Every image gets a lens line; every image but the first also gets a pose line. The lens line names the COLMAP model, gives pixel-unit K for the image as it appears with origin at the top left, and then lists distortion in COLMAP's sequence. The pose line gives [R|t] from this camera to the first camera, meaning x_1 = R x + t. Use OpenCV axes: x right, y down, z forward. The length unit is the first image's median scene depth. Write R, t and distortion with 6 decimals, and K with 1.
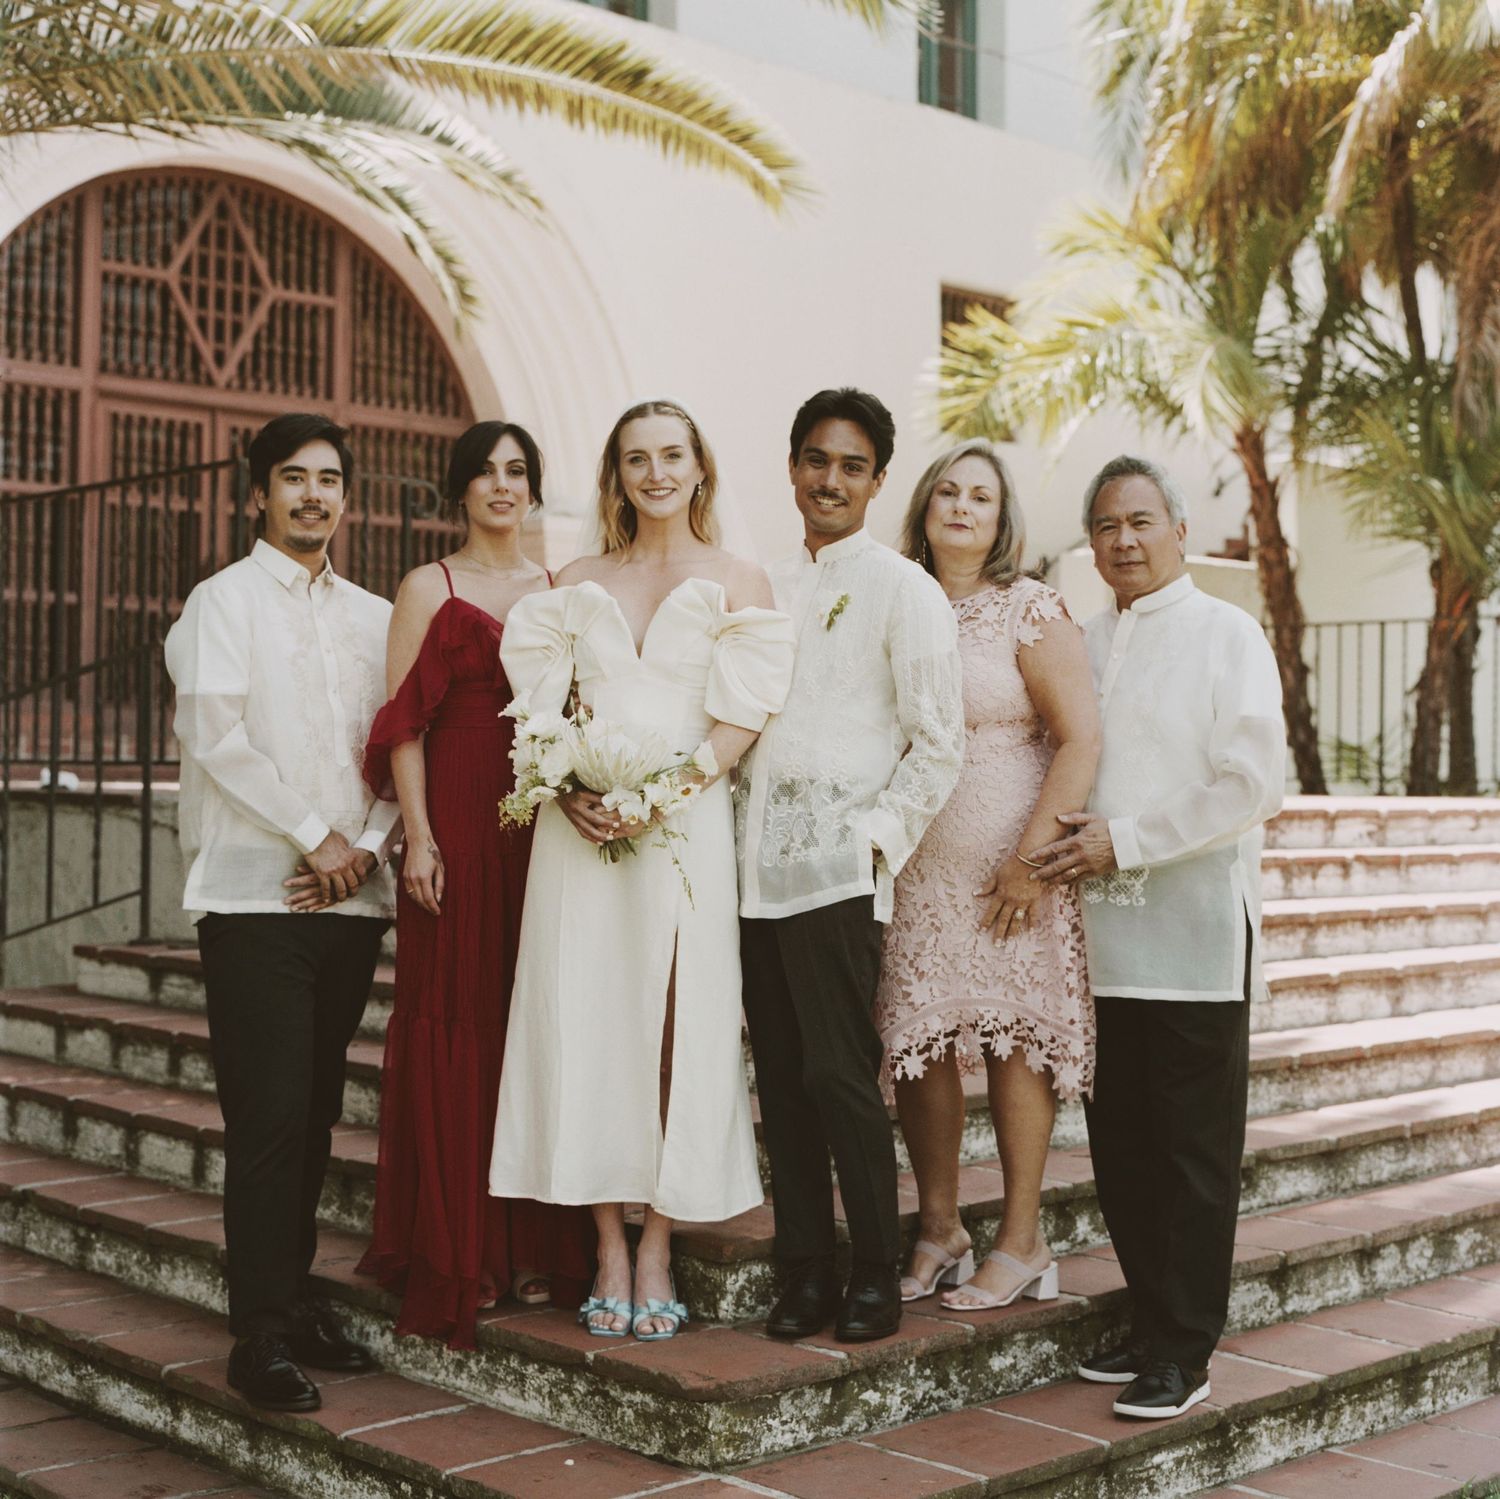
lens RADIAL K [[2345.8, 0, 749.7], [0, 2345.8, 776.3], [0, 0, 1]] dist [-0.036085, -0.146283]
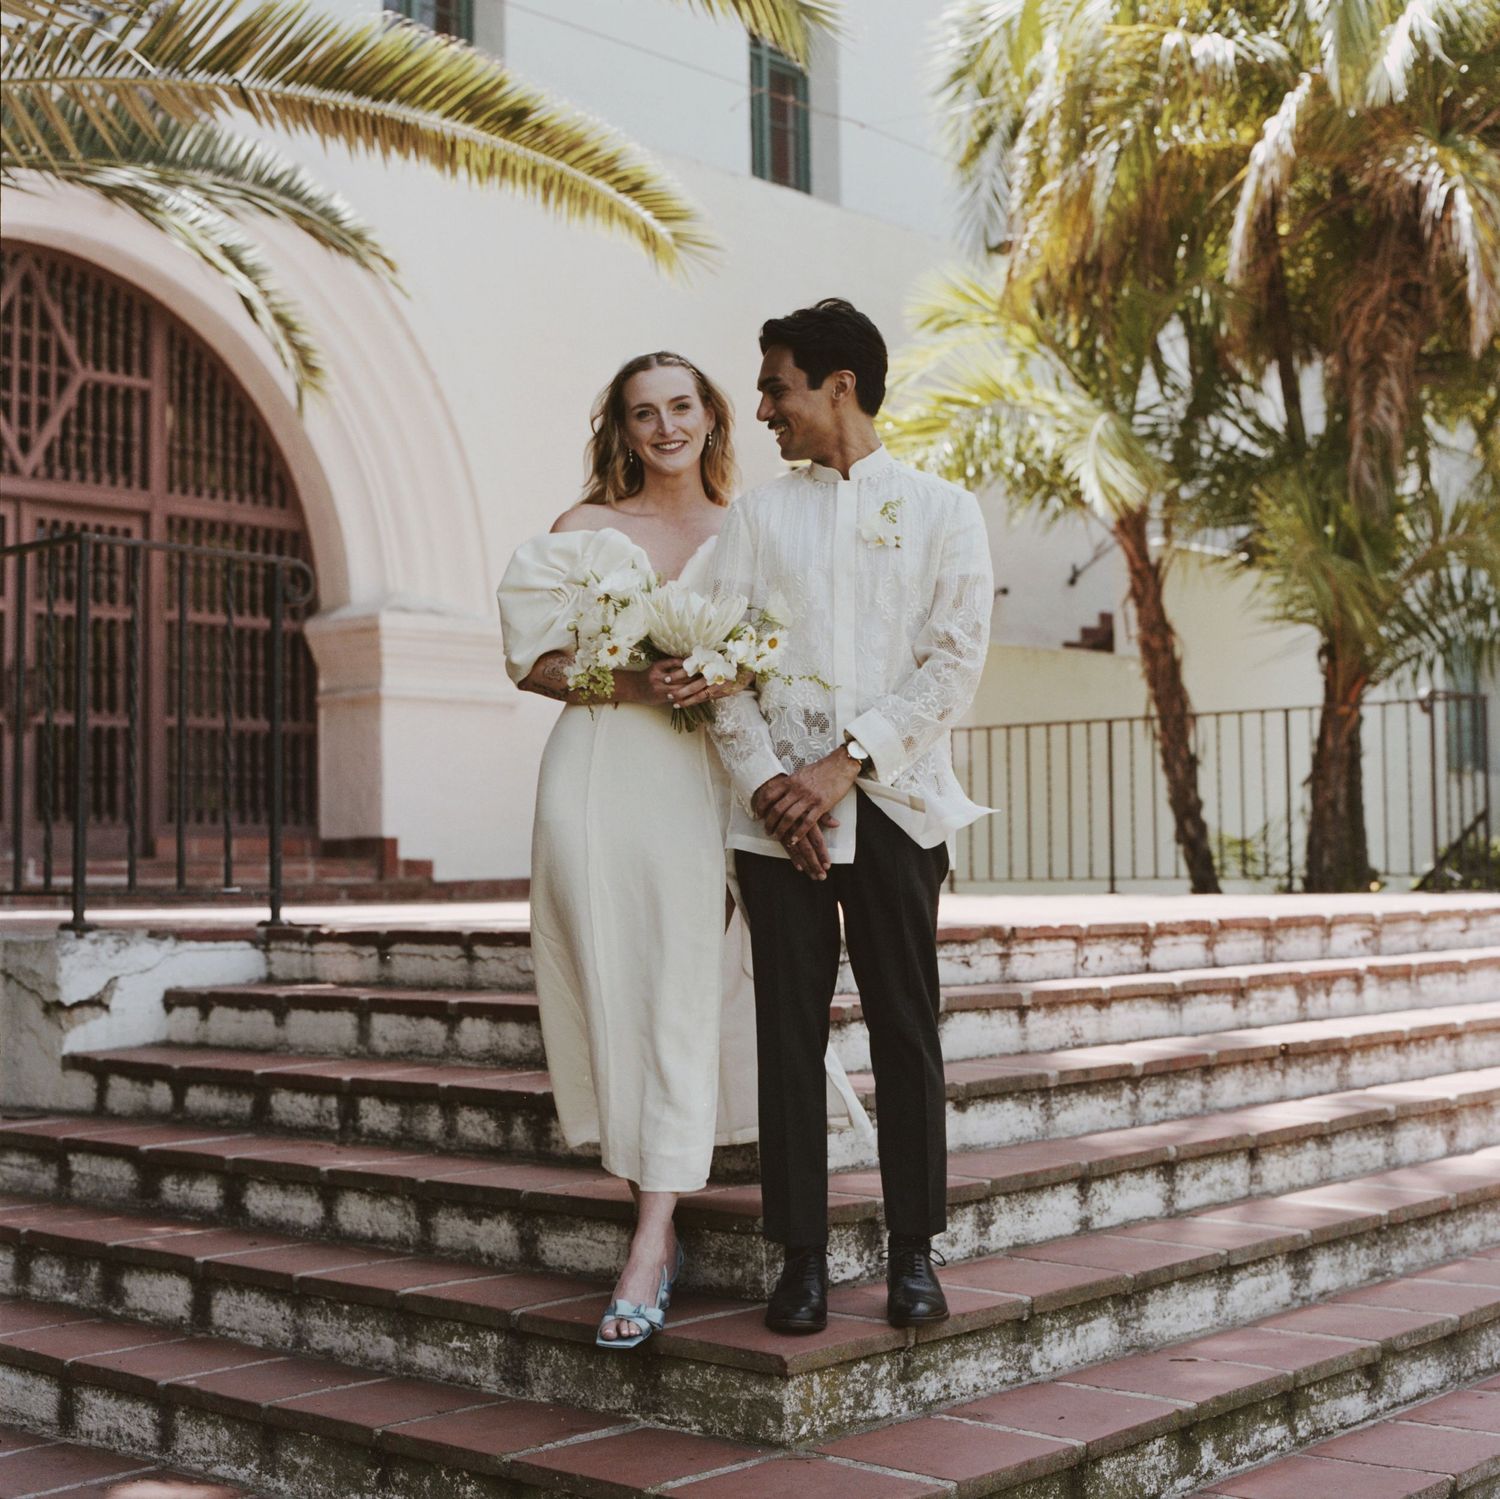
lens RADIAL K [[2299.2, 0, 750.0], [0, 2299.2, 749.5], [0, 0, 1]] dist [-0.041783, -0.019330]
pose [[0.994931, -0.018779, 0.098791, -0.037997], [0.024099, 0.998307, -0.052943, -0.005406], [-0.097630, 0.055055, 0.993699, 0.095323]]
